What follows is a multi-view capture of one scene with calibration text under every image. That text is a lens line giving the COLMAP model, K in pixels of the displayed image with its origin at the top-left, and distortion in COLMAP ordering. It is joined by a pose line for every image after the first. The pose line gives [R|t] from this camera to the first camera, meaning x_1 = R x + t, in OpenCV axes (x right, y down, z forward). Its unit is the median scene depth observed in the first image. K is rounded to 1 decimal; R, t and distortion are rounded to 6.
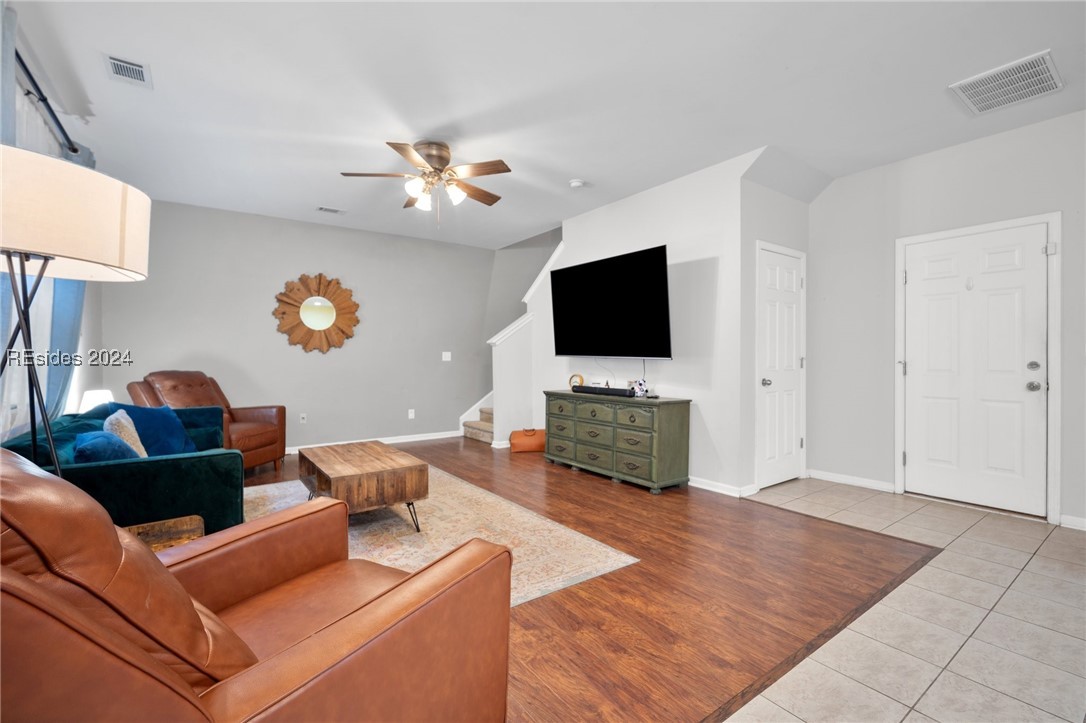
lens RADIAL K [[478.1, 0, 545.3], [0, 478.1, 360.8], [0, 0, 1]] dist [-0.009531, 0.000771]
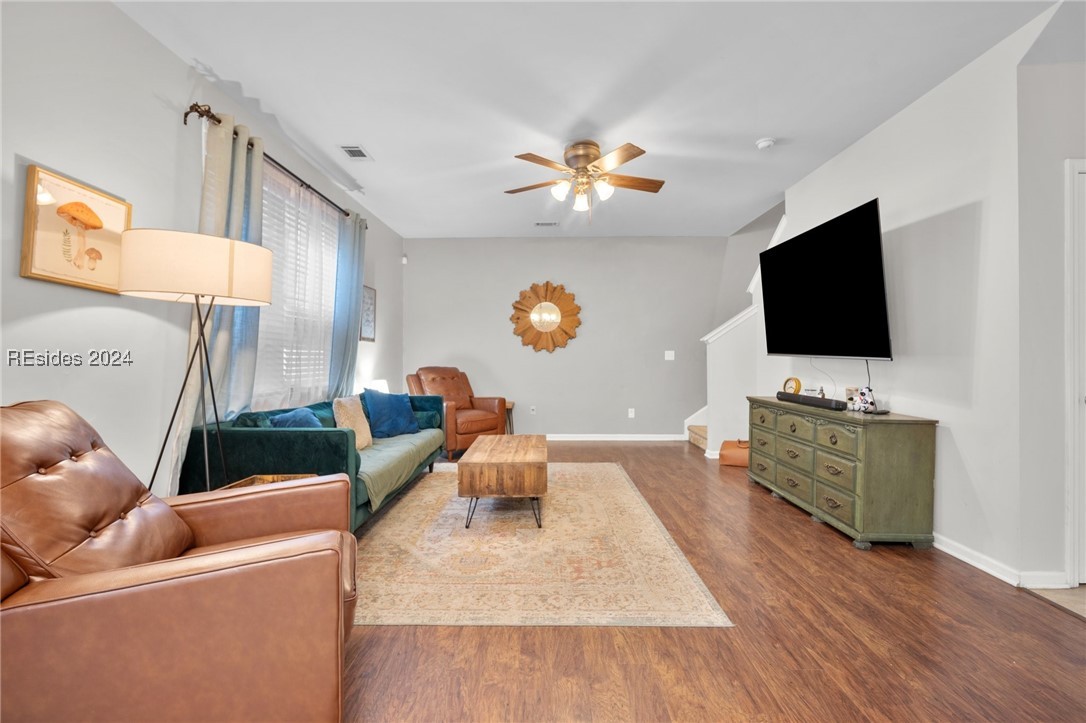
lens RADIAL K [[478.2, 0, 542.8], [0, 478.2, 352.3], [0, 0, 1]] dist [-0.015322, 0.005464]
pose [[0.801267, -0.004246, -0.598292, 0.247345], [-0.004832, 0.999896, -0.013567, -0.002127], [0.598288, 0.013762, 0.801163, 0.127360]]
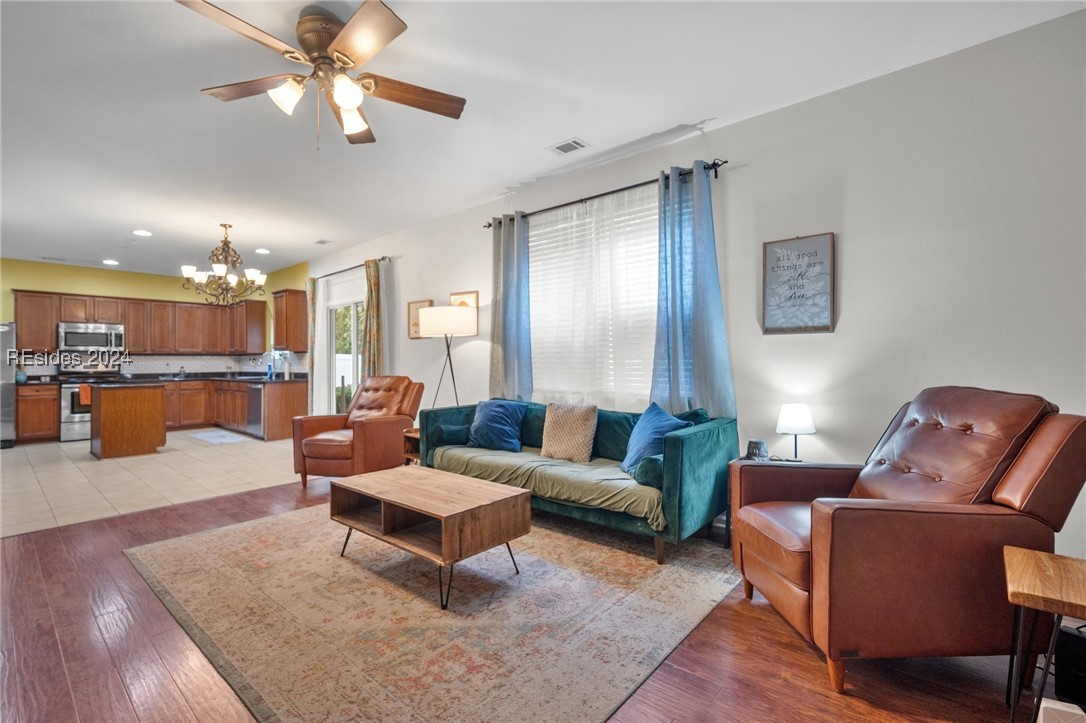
lens RADIAL K [[478.1, 0, 545.3], [0, 478.1, 360.8], [0, 0, 1]] dist [-0.009531, 0.000771]
pose [[-0.971957, 0.011113, -0.234895, -0.304483], [0.009787, 0.999929, 0.006808, -0.011753], [0.234954, 0.004318, -0.971997, 1.390369]]
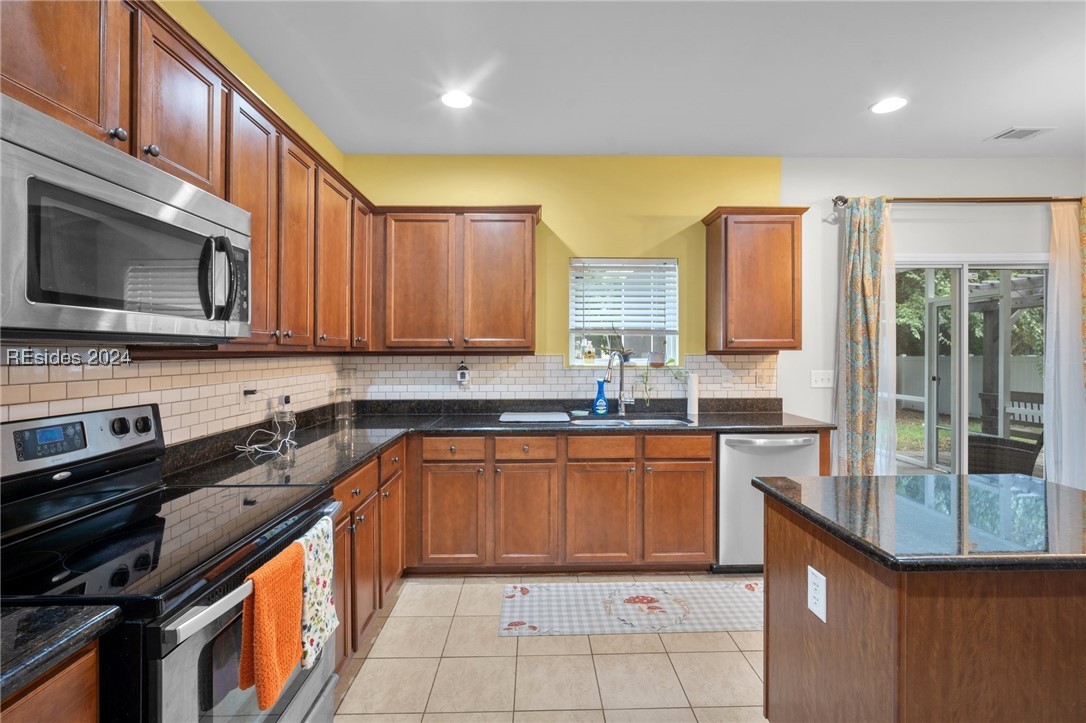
lens RADIAL K [[482.0, 0, 542.2], [0, 482.0, 348.6], [0, 0, 1]] dist [-0.005251, 0.000458]
pose [[-0.570713, -0.000564, -0.821150, 0.994776], [-0.002495, 0.999996, 0.001048, -0.046618], [0.821146, 0.002647, -0.570712, -0.338019]]
